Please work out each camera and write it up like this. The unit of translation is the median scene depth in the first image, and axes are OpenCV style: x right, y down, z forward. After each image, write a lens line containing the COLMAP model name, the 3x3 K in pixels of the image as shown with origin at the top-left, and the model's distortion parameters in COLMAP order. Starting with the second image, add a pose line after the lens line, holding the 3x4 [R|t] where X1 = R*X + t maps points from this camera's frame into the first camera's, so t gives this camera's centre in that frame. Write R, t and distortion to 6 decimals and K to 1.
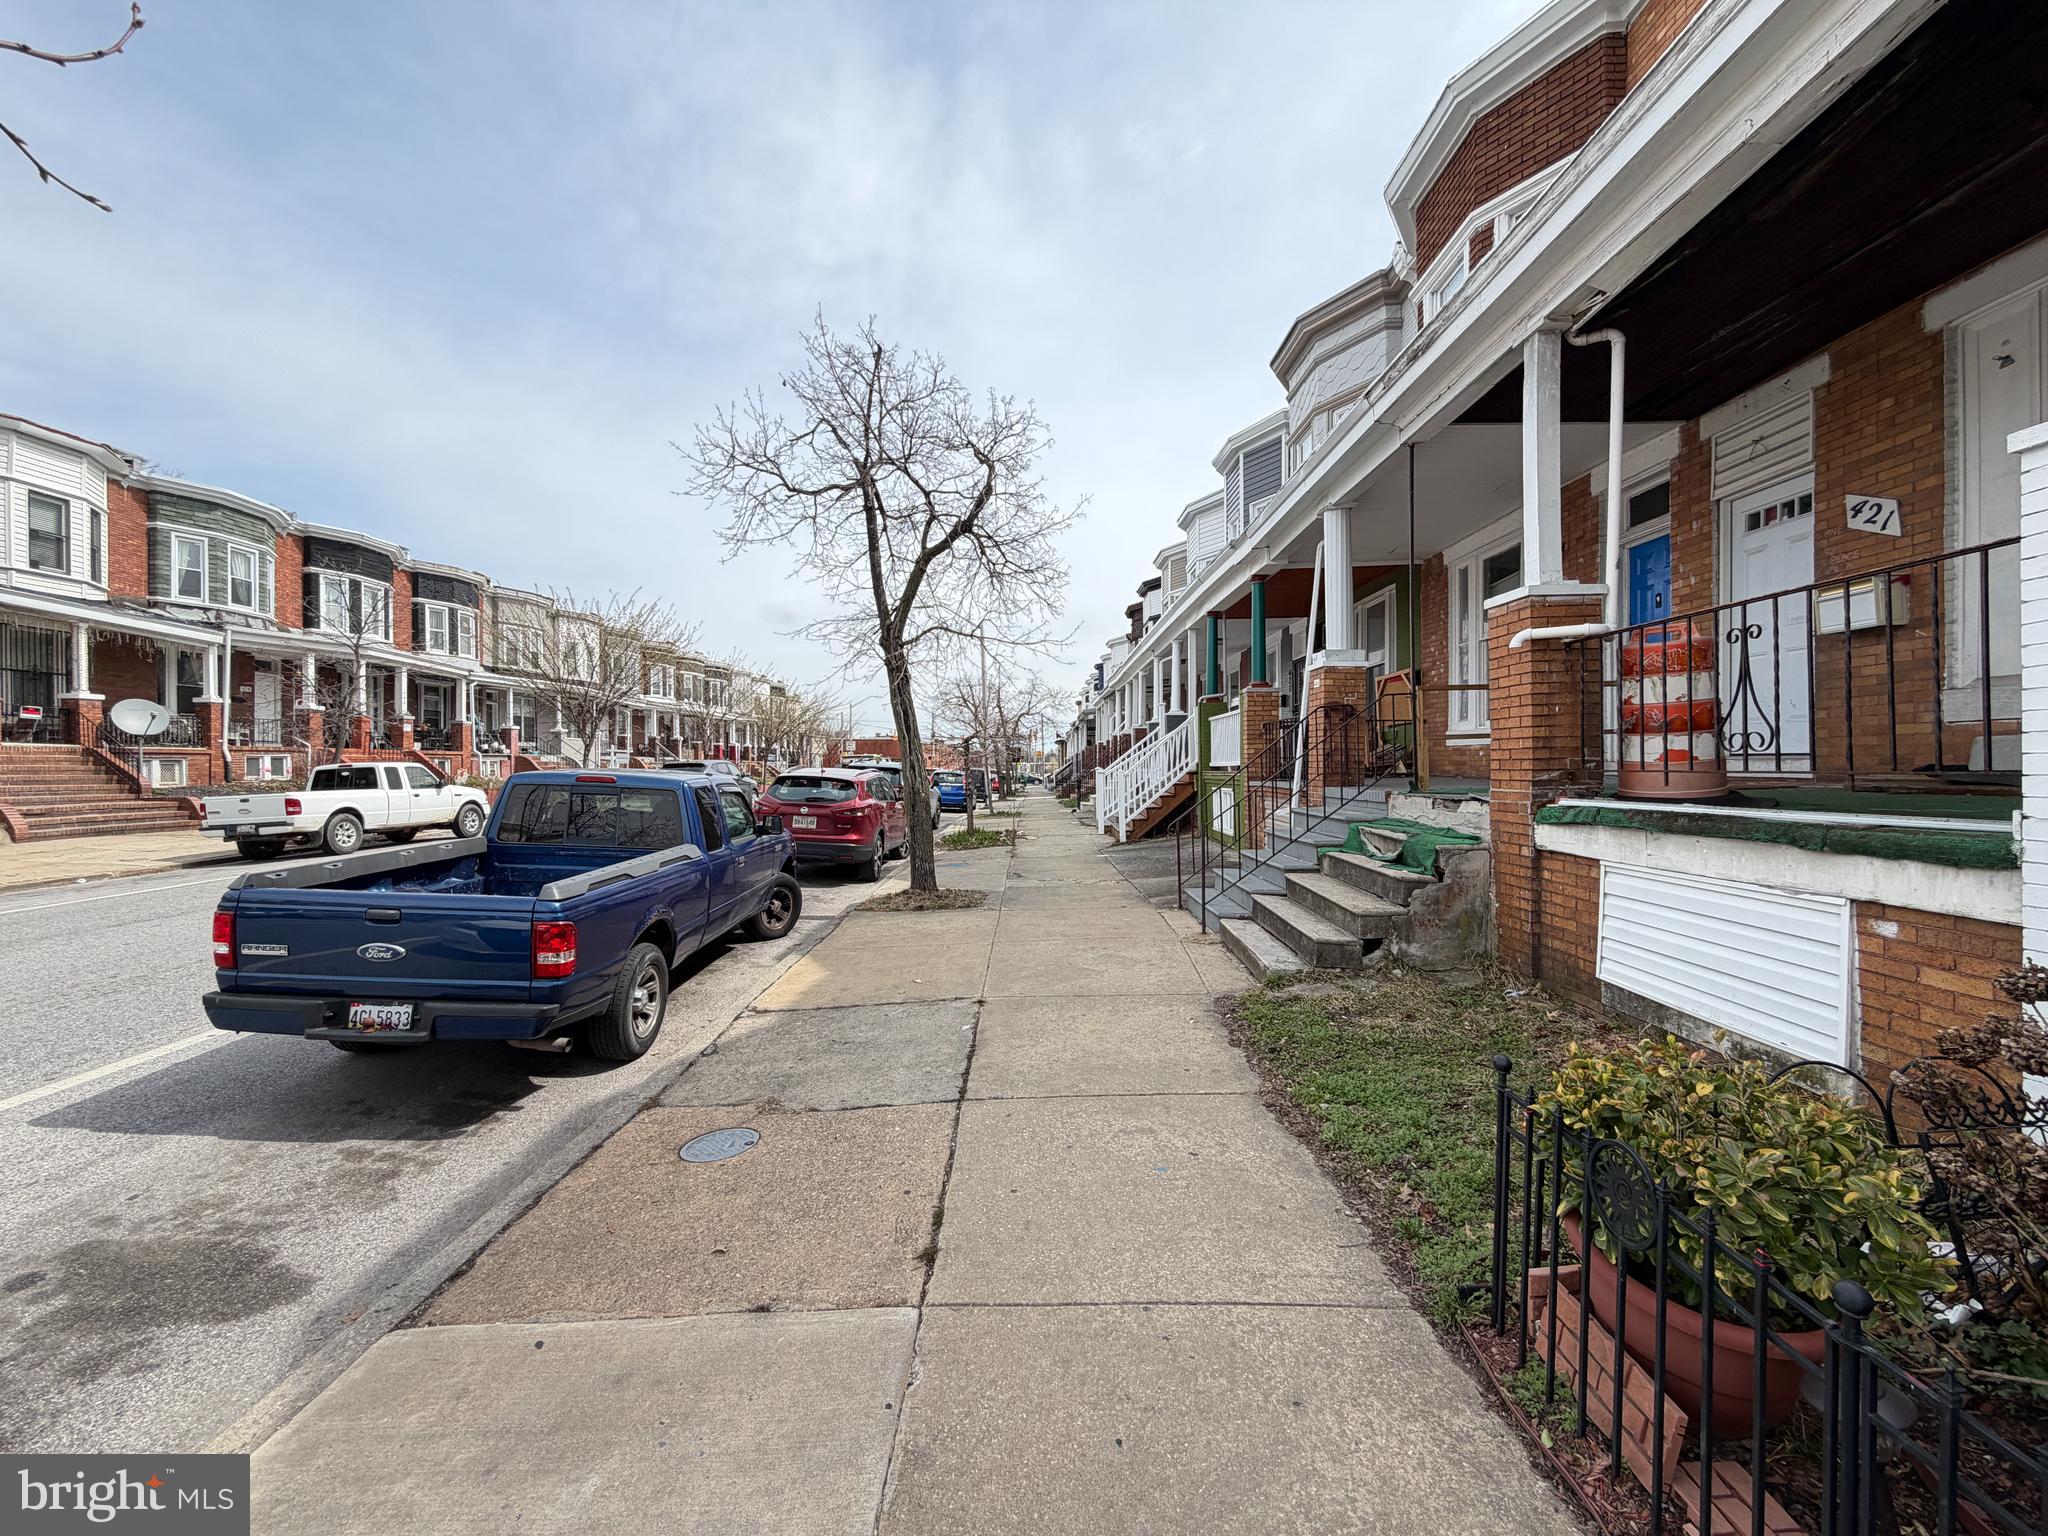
lens RADIAL K [[812.7, 0, 1024.7], [0, 812.7, 768.7], [0, 0, 1]] dist [0.000031, 0.000039]
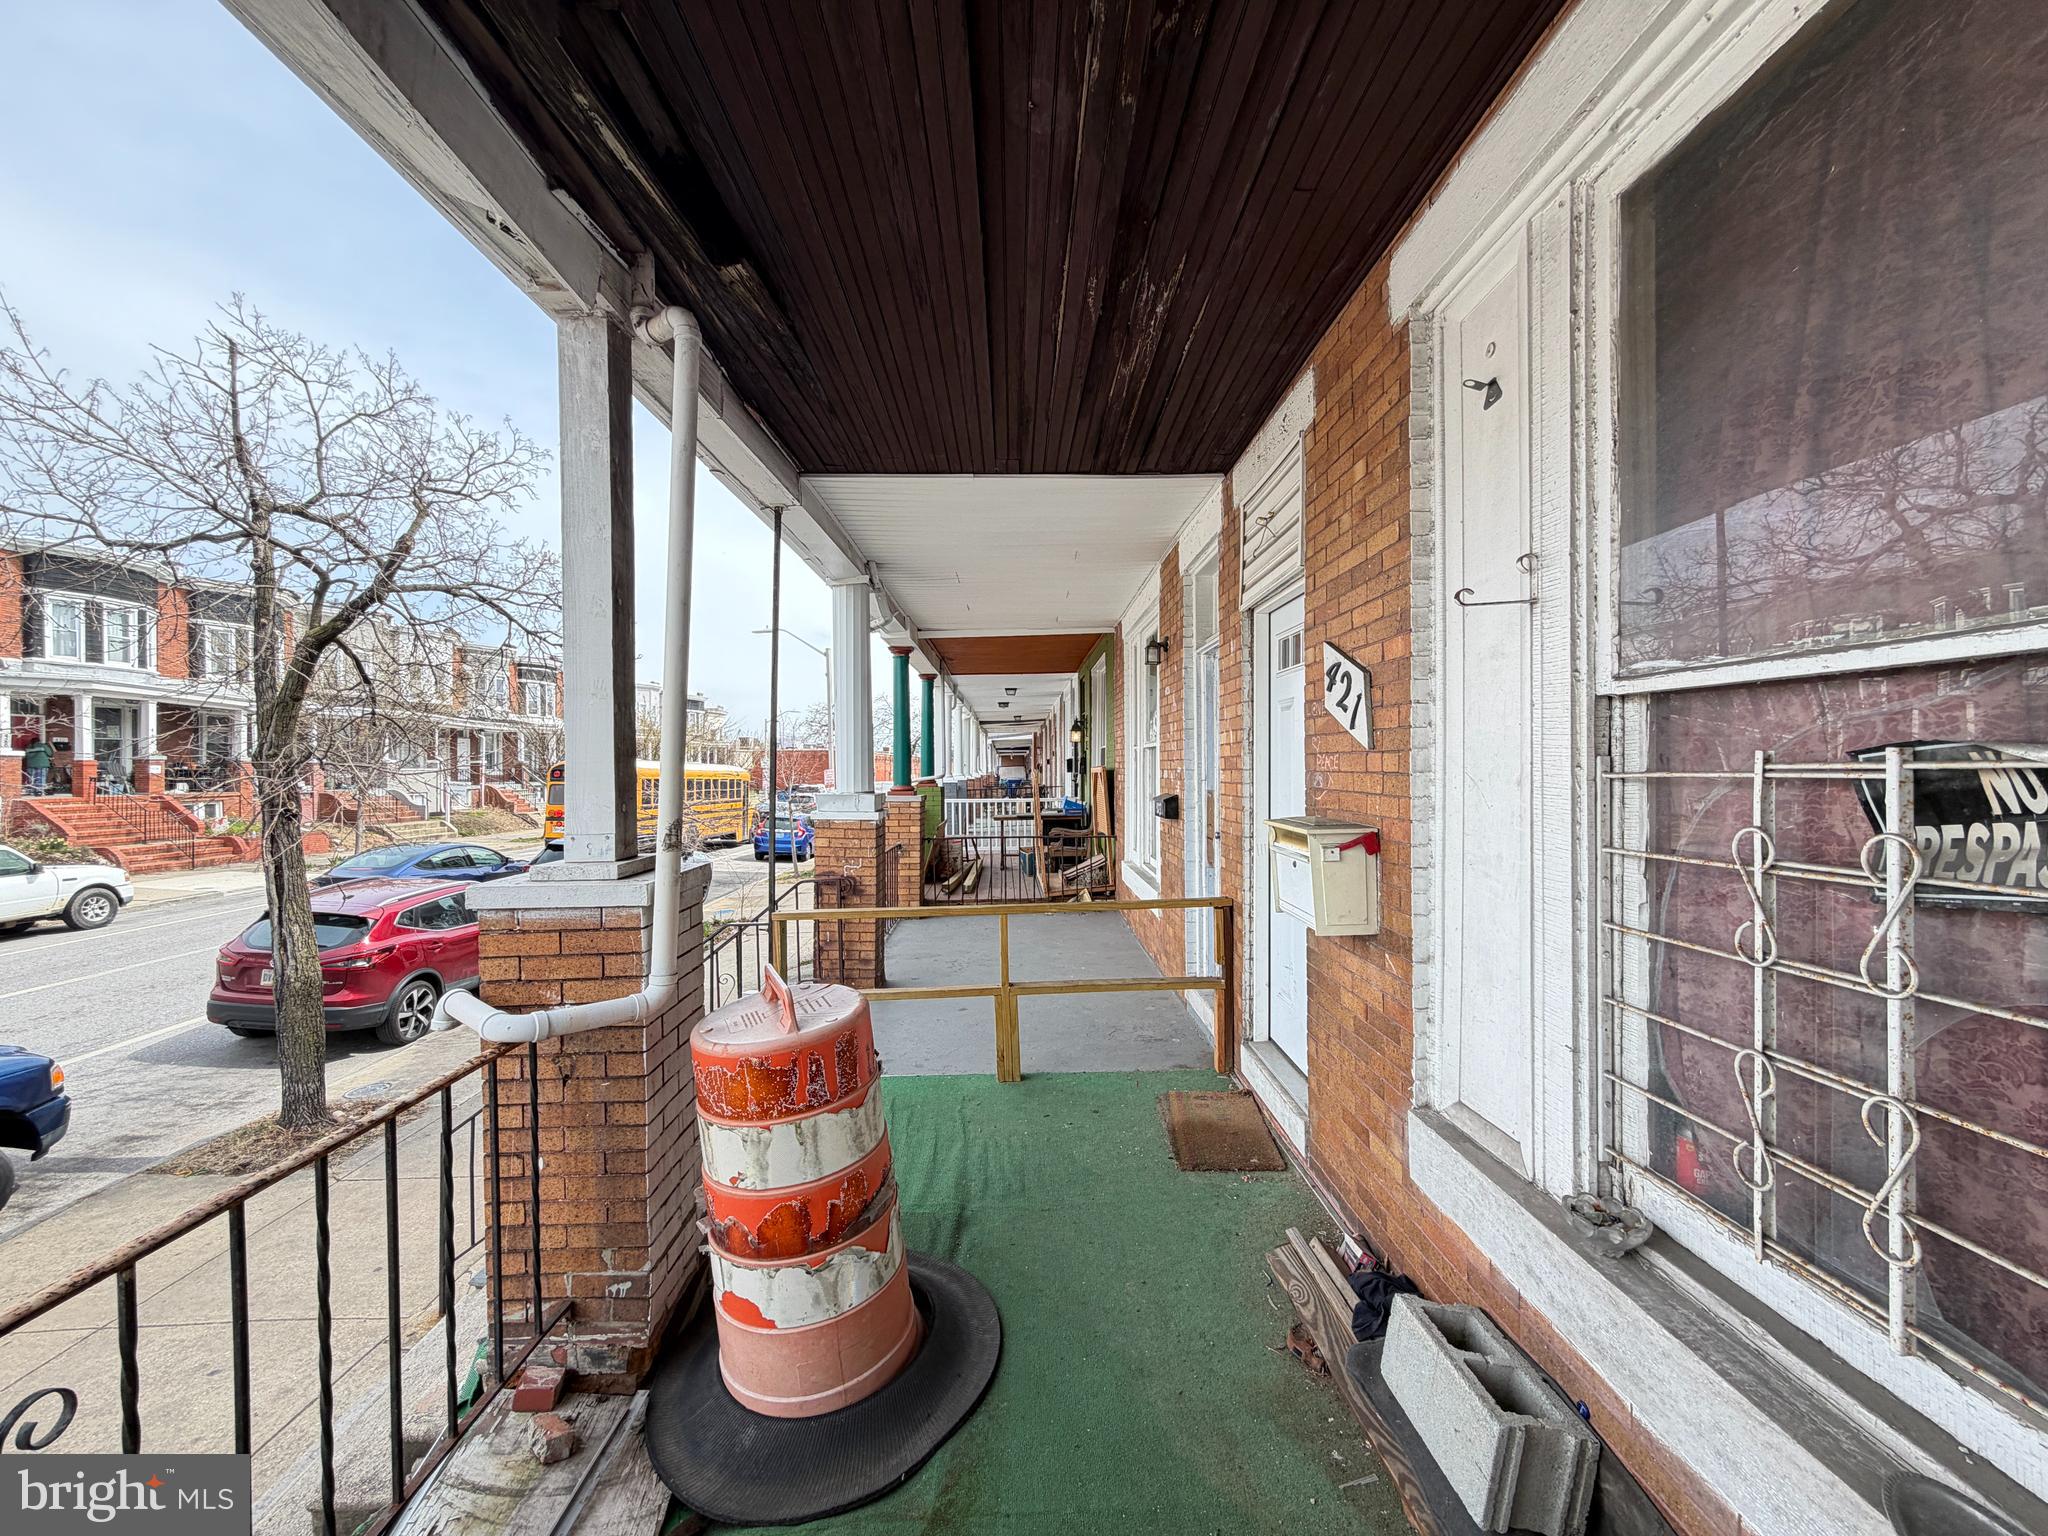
lens RADIAL K [[812.7, 0, 1022.3], [0, 812.7, 769.1], [0, 0, 1]] dist [0.000031, 0.000039]
pose [[0.999720, -0.001362, 0.023634, 0.855134], [0.001318, 0.999997, 0.001889, -0.273132], [-0.023637, -0.001857, 0.999719, 0.519038]]
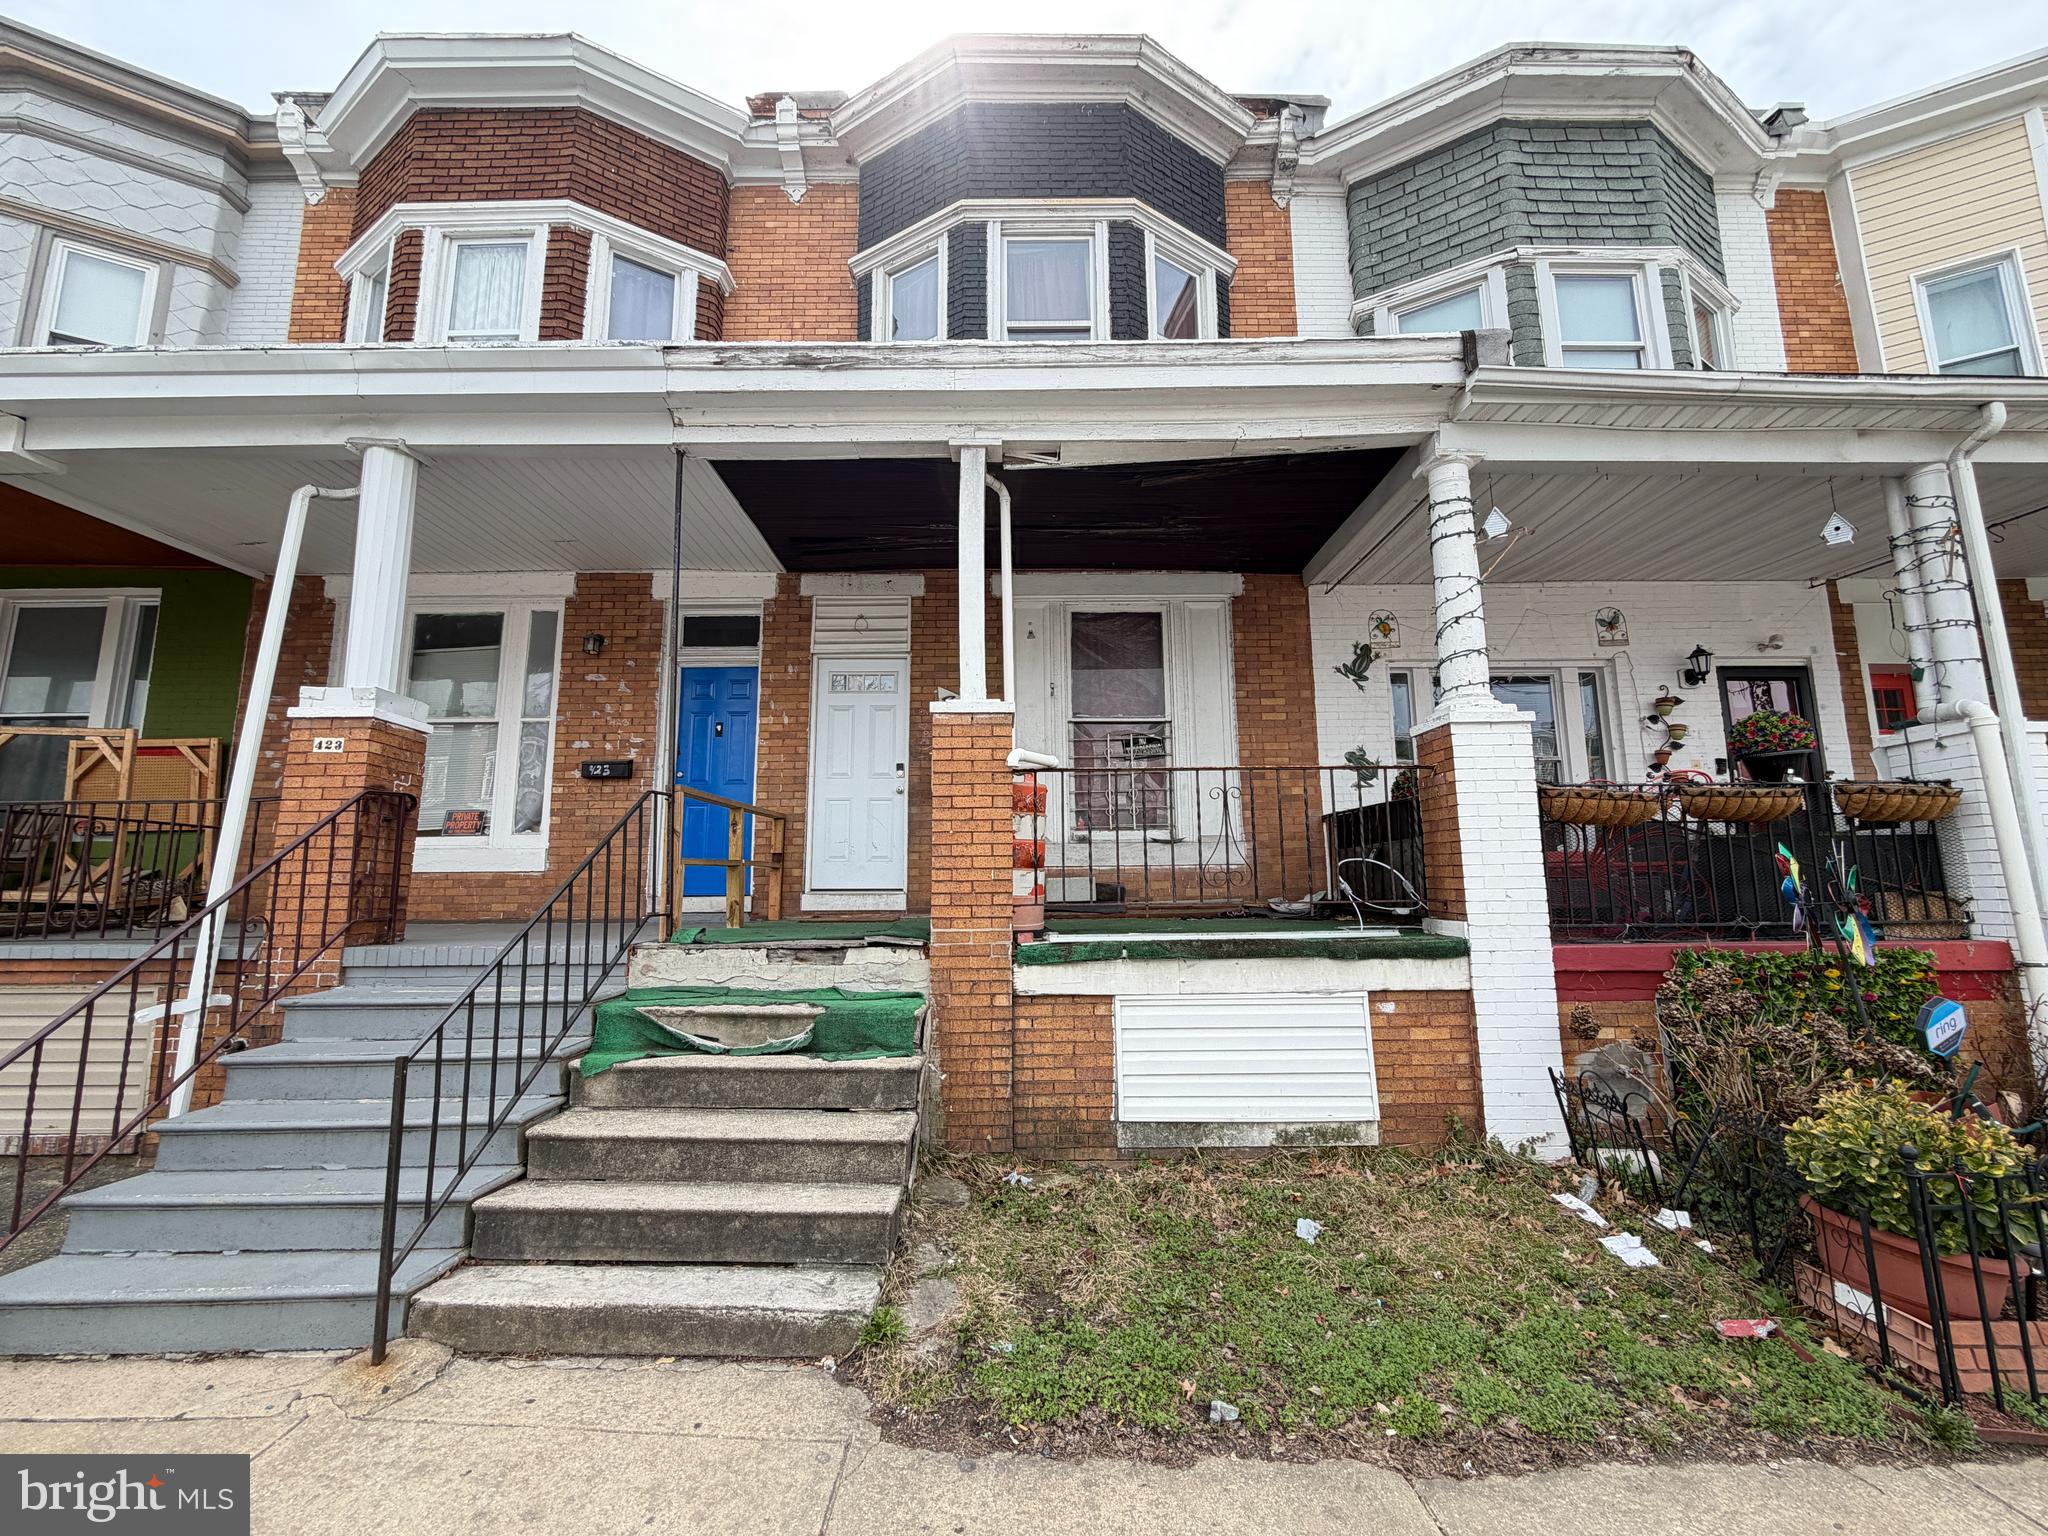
lens RADIAL K [[812.7, 0, 1020.7], [0, 812.7, 770.4], [0, 0, 1]] dist [0.000031, 0.000039]
pose [[-0.013810, 0.153499, 0.988052, -0.259724], [0.012750, 0.988093, -0.153327, -0.006473], [-0.999823, 0.010480, -0.015602, 0.943415]]
